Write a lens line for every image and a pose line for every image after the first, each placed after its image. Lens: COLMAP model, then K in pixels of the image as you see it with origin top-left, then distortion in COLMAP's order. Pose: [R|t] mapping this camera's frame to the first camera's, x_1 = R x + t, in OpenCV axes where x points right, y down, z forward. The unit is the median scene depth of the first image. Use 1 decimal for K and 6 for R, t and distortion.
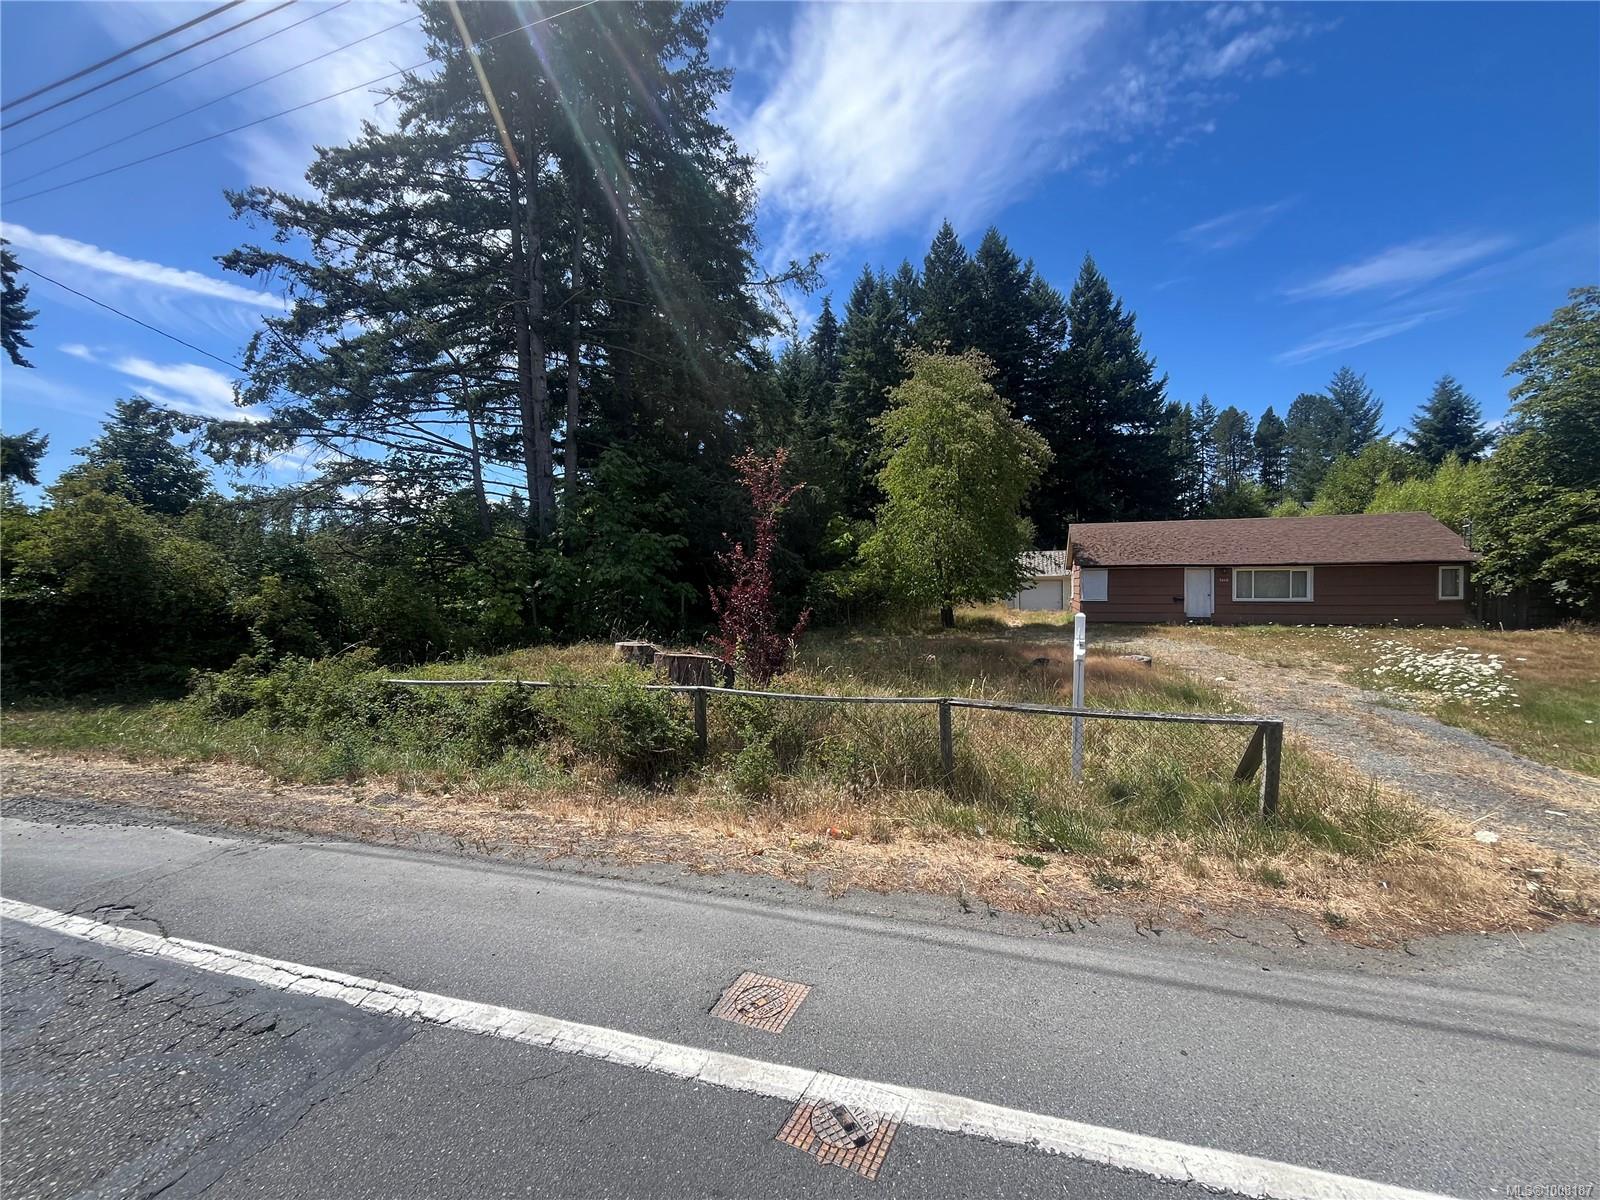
lens RADIAL K [[637.4, 0, 809.9], [0, 637.4, 594.3], [0, 0, 1]] dist [-0.008189, 0.000762]
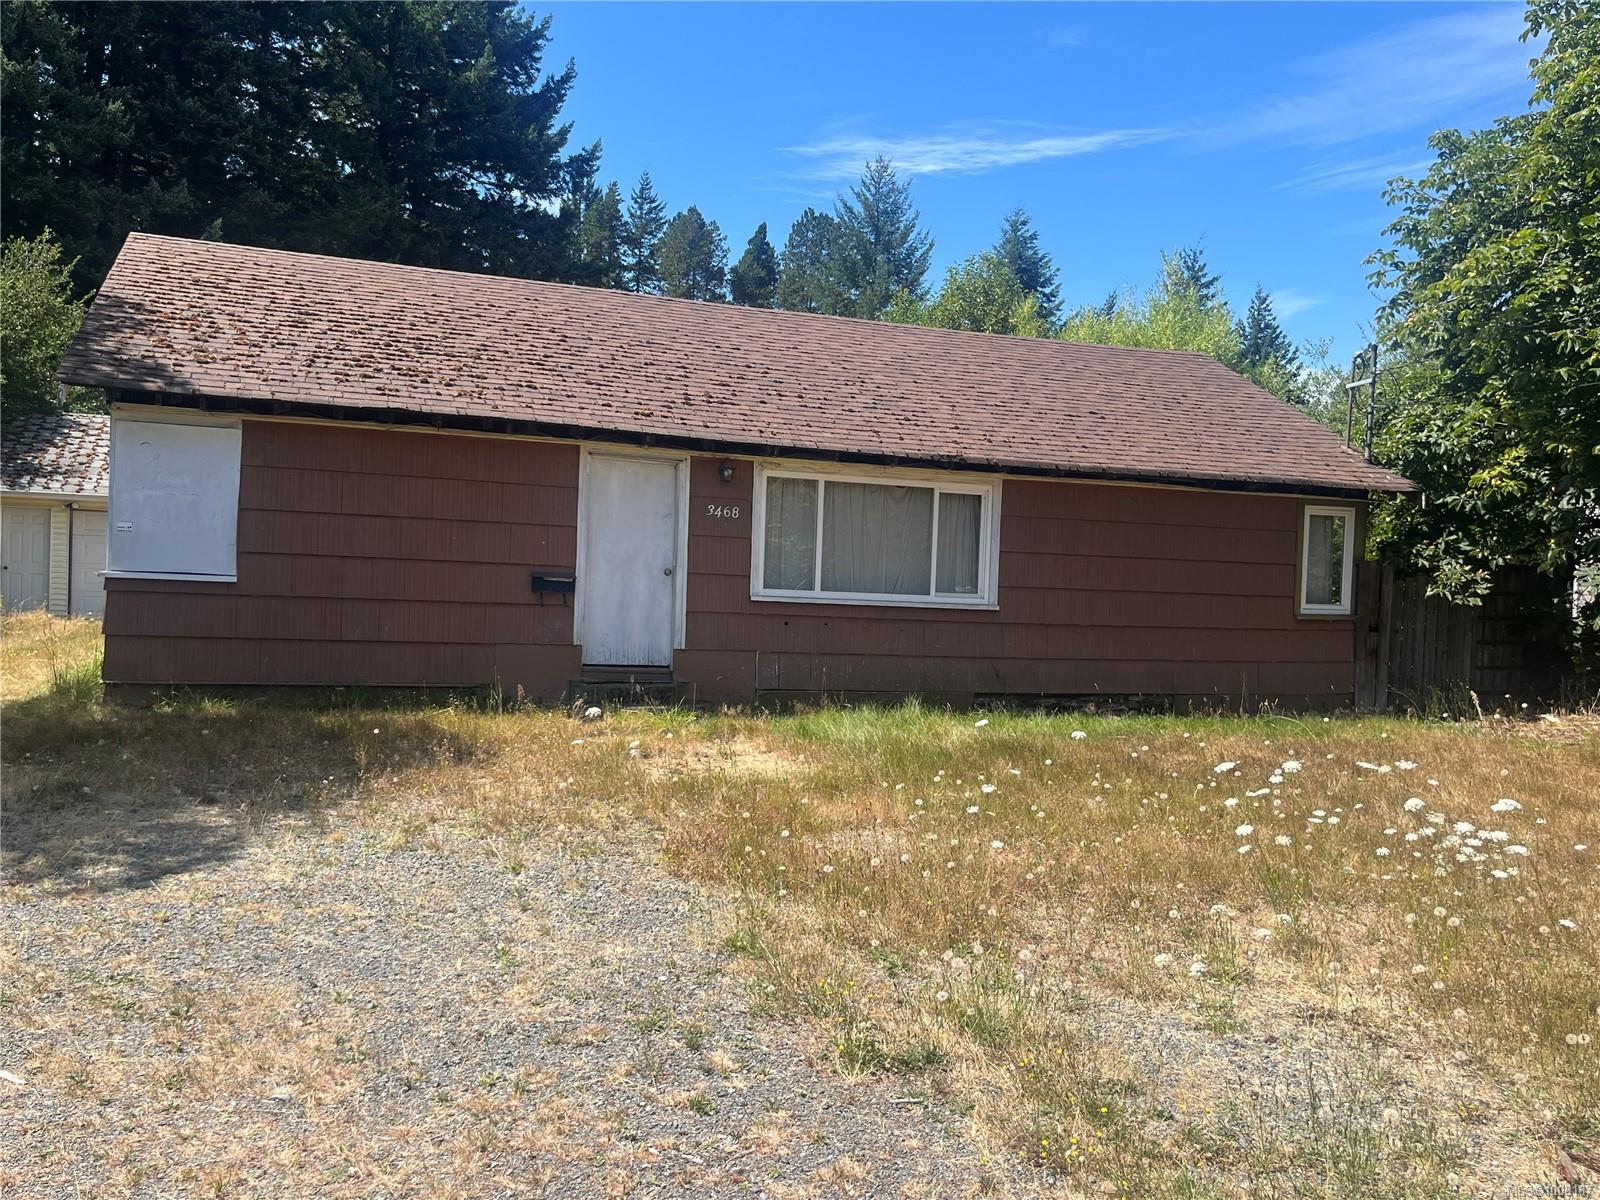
lens RADIAL K [[1315.8, 0, 806.6], [0, 1315.8, 597.4], [0, 0, 1]] dist [0.009789, 0.004135]
pose [[0.769742, 0.029577, 0.637670, 0.322506], [-0.037029, 0.999313, -0.001653, 0.008726], [-0.637280, -0.022340, 0.770308, 0.532863]]
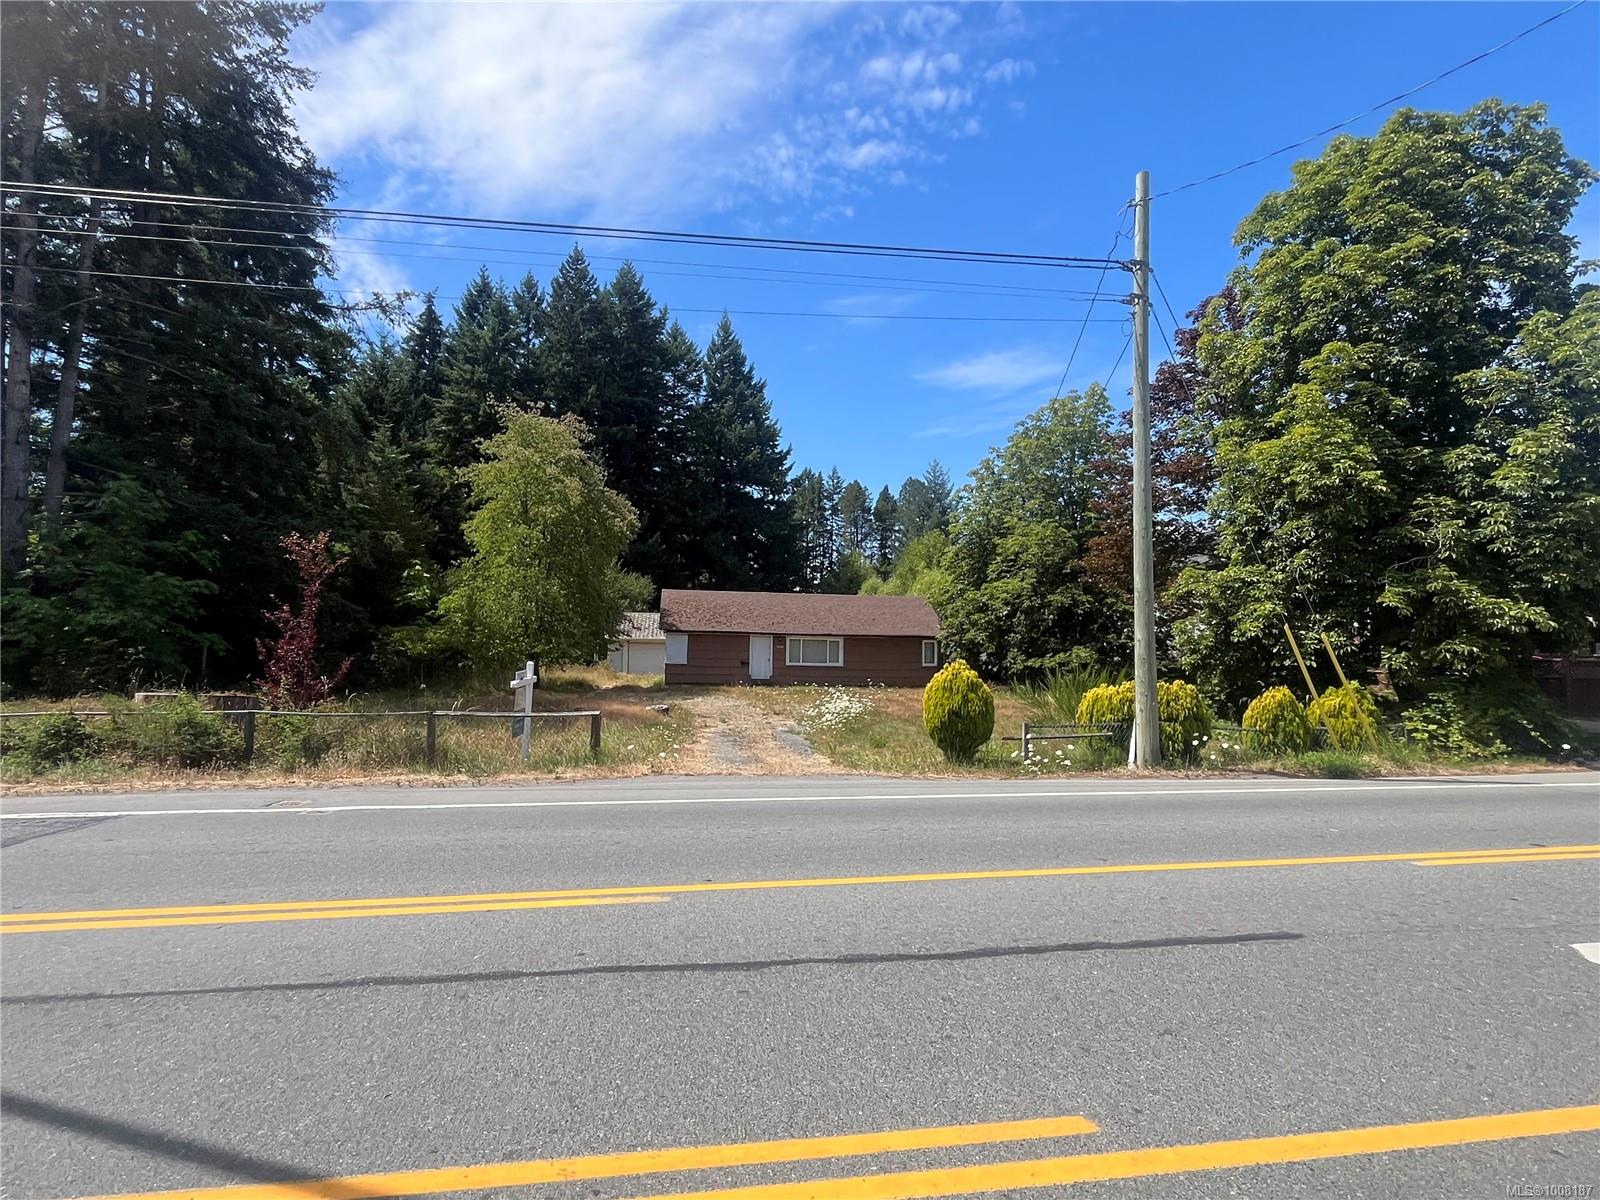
lens RADIAL K [[781.3, 0, 796.1], [0, 781.3, 591.5], [0, 0, 1]] dist [-0.008098, -0.000301]
pose [[0.888761, 0.056703, 0.454851, 0.023828], [-0.017677, 0.995821, -0.089602, 0.003943], [-0.458031, 0.071595, 0.886049, -0.247865]]
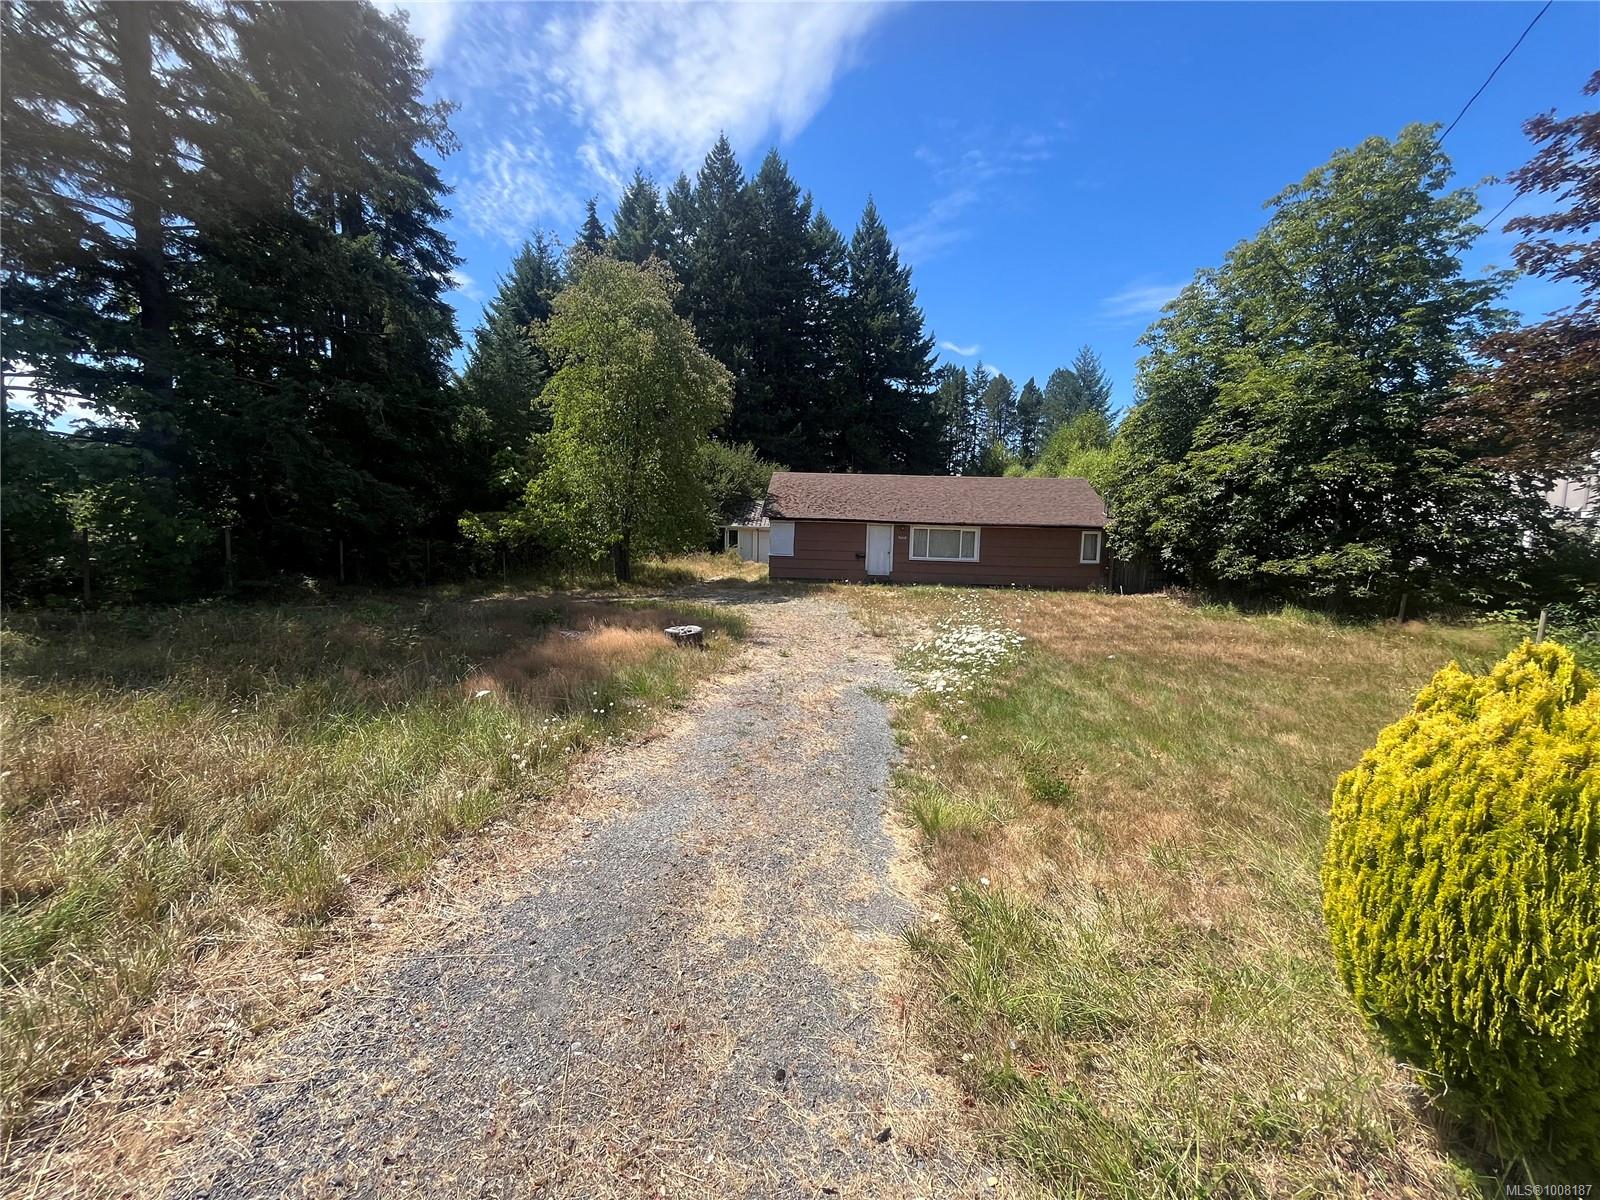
lens RADIAL K [[637.4, 0, 803.2], [0, 637.4, 599.4], [0, 0, 1]] dist [-0.008189, 0.000762]
pose [[0.964950, 0.005456, 0.262375, 0.222198], [-0.029488, 0.995706, 0.087745, -0.008477], [-0.260770, -0.092406, 0.960968, 0.081908]]
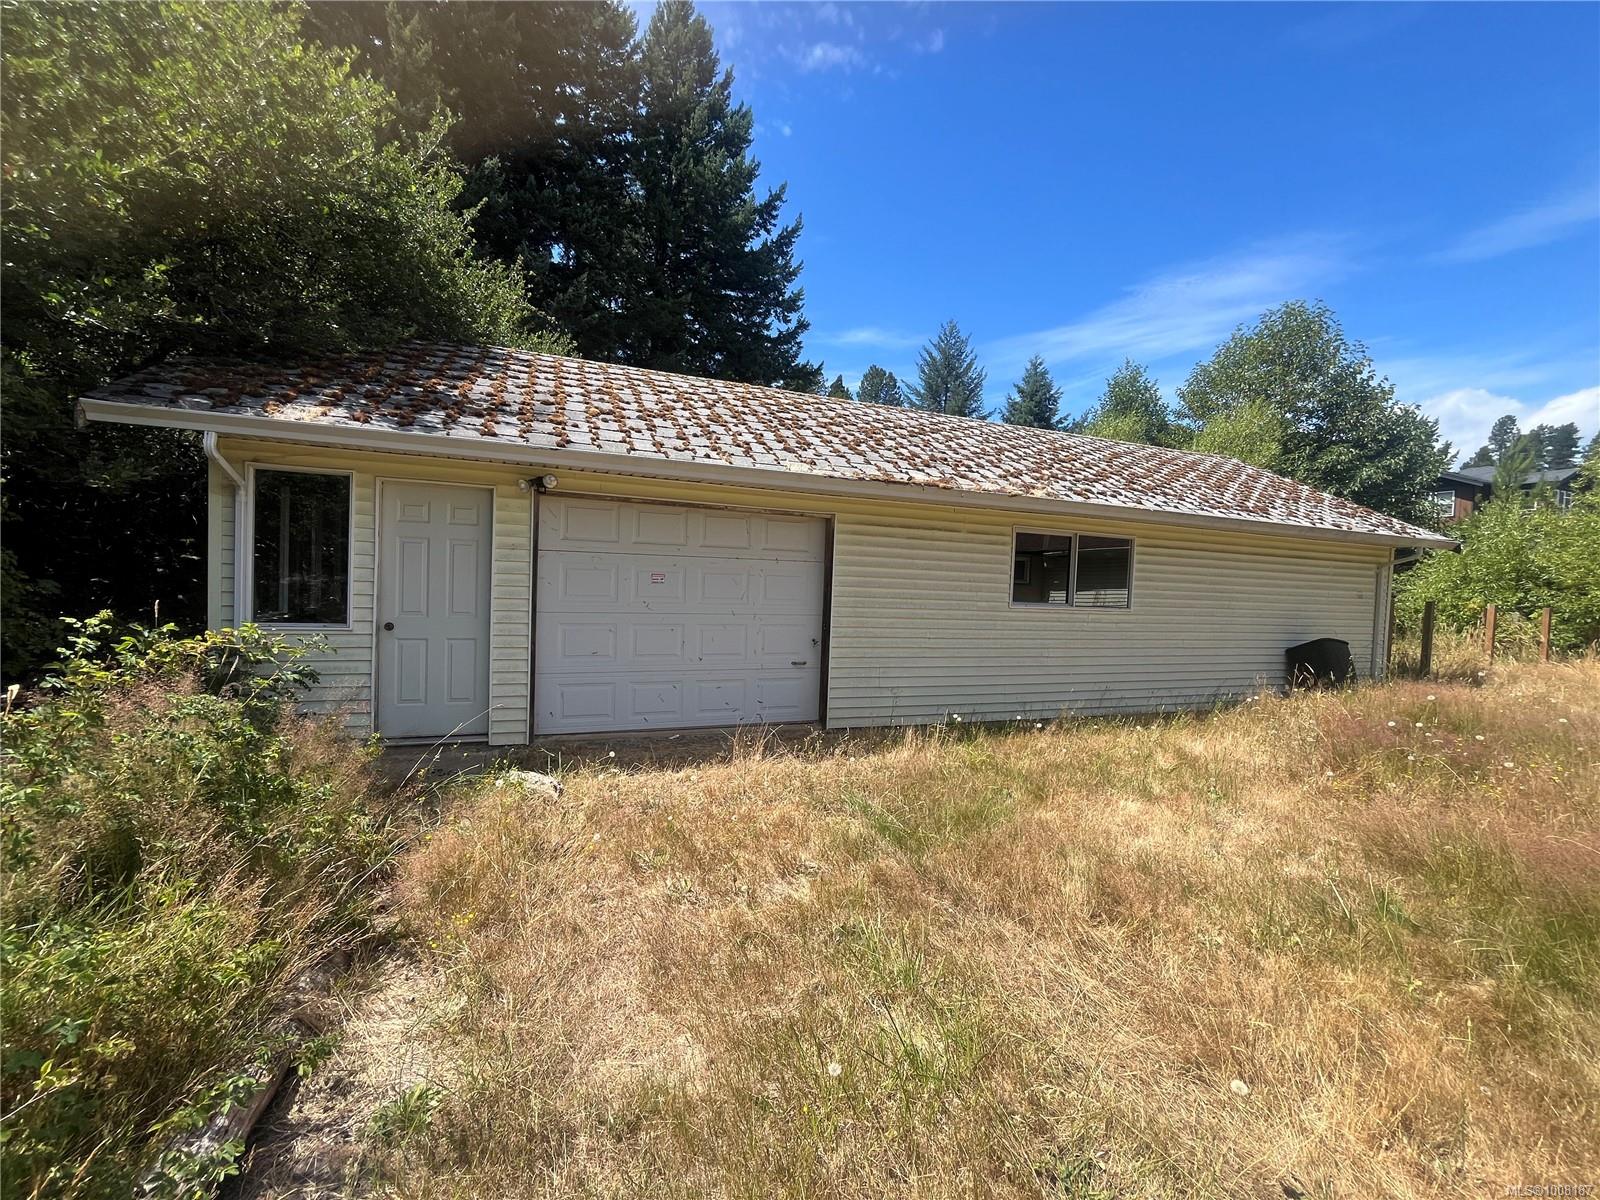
lens RADIAL K [[637.4, 0, 783.4], [0, 637.4, 597.7], [0, 0, 1]] dist [-0.008189, 0.000762]
pose [[0.762321, 0.029596, 0.646522, 0.440216], [-0.045931, 0.998909, 0.008430, -0.007043], [-0.645567, -0.036122, 0.762849, 1.336201]]
